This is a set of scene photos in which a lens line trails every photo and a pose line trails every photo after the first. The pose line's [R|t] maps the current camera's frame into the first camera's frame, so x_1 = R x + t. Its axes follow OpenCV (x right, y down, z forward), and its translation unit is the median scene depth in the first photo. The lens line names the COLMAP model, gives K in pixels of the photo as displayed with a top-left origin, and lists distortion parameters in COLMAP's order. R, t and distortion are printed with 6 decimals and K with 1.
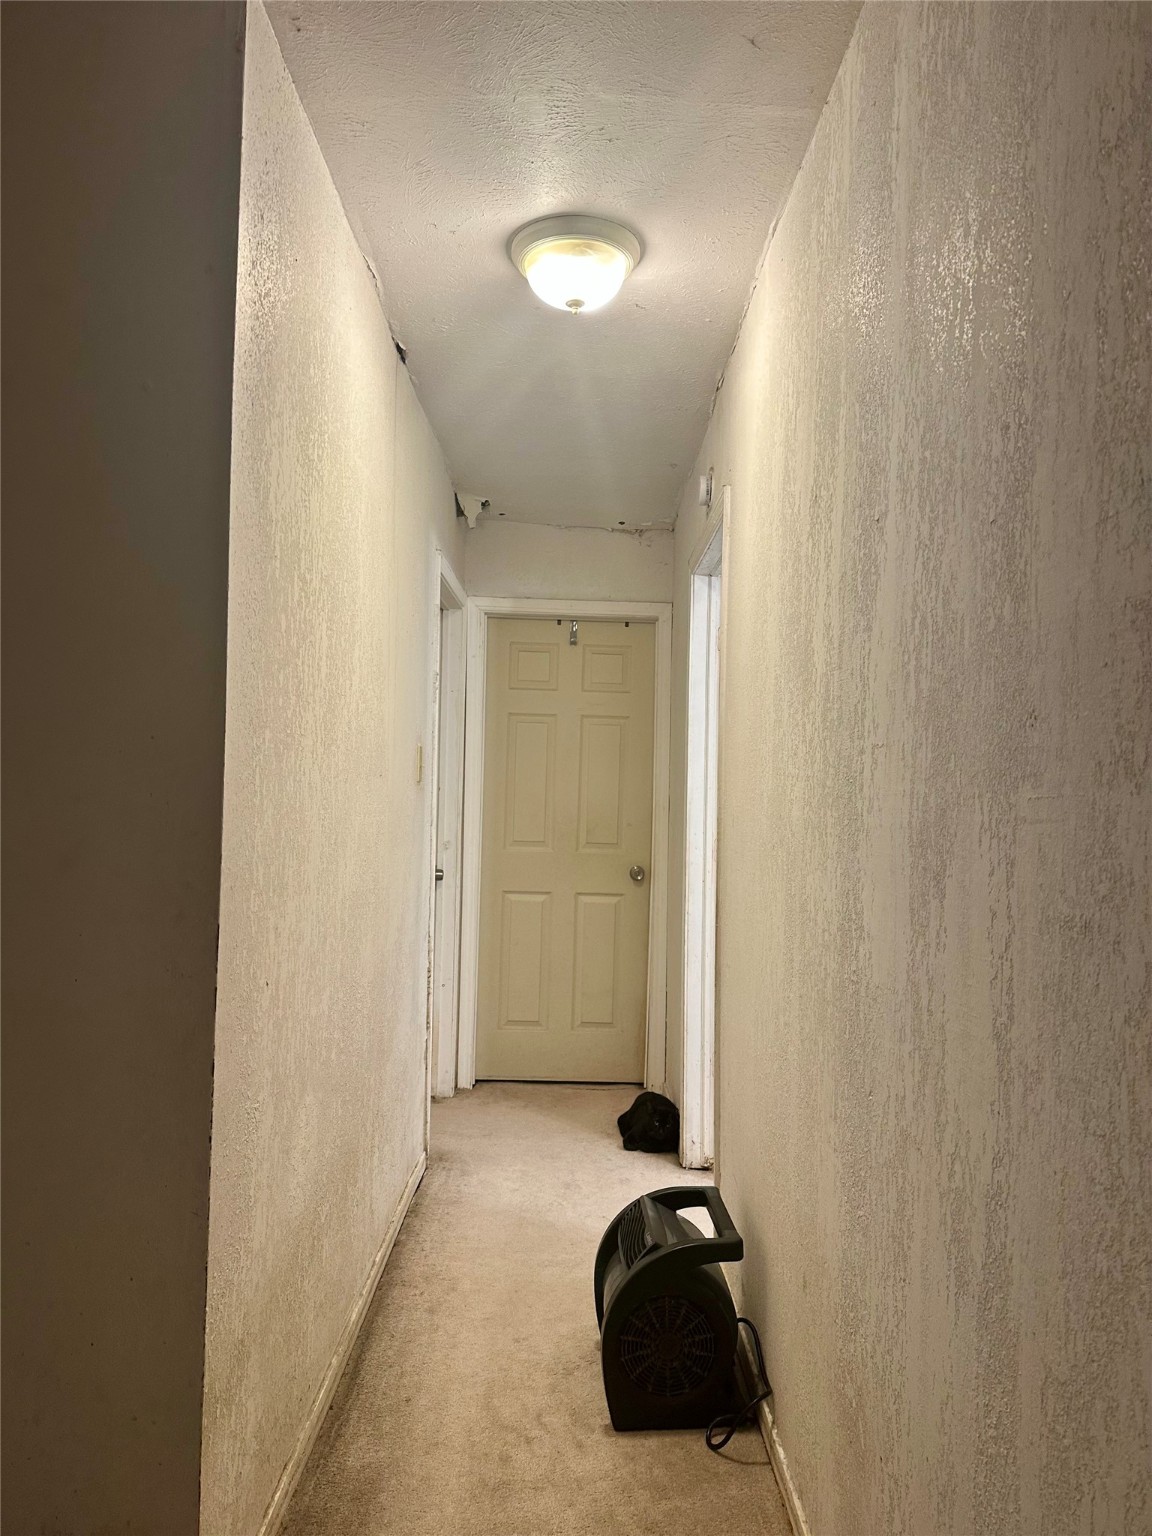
lens RADIAL K [[1137.2, 0, 575.6], [0, 1137.2, 780.6], [0, 0, 1]] dist [0.064810, -0.061520]
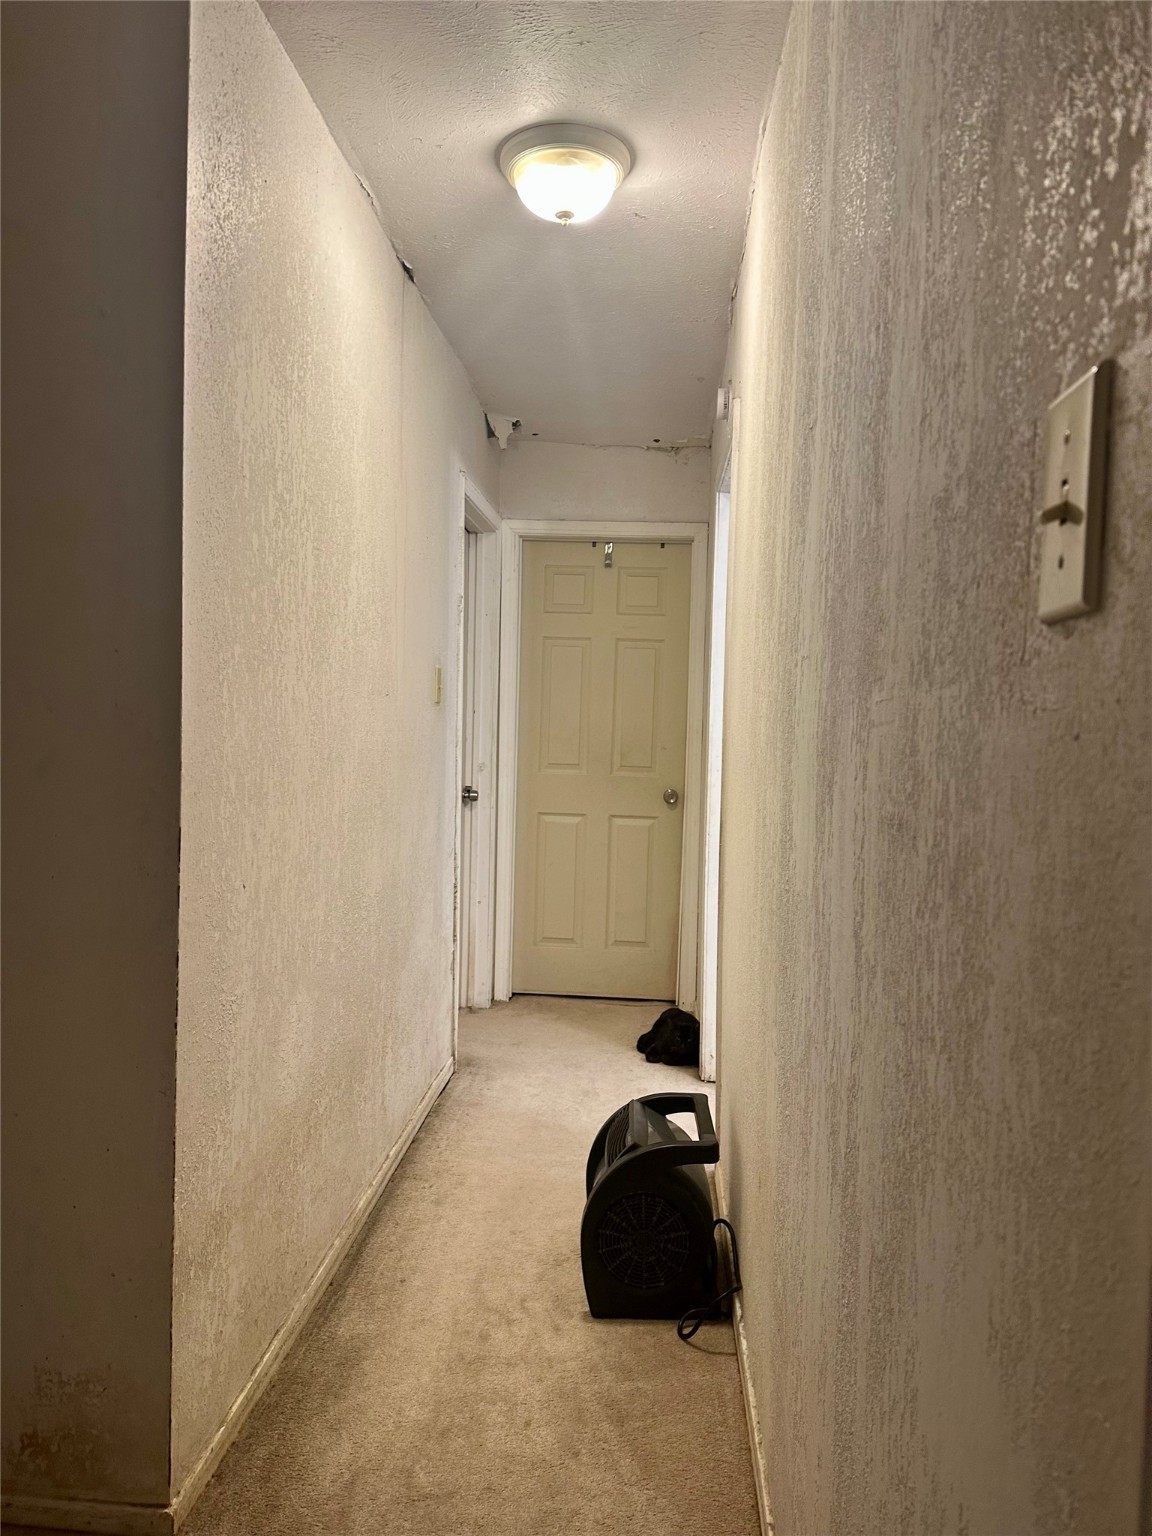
lens RADIAL K [[1133.0, 0, 560.1], [0, 1133.0, 771.6], [0, 0, 1]] dist [0.085626, -0.098667]
pose [[0.995796, 0.007144, -0.091320, 0.100506], [-0.002083, 0.998463, 0.055392, 0.010571], [0.091575, -0.054968, 0.994280, -0.015262]]
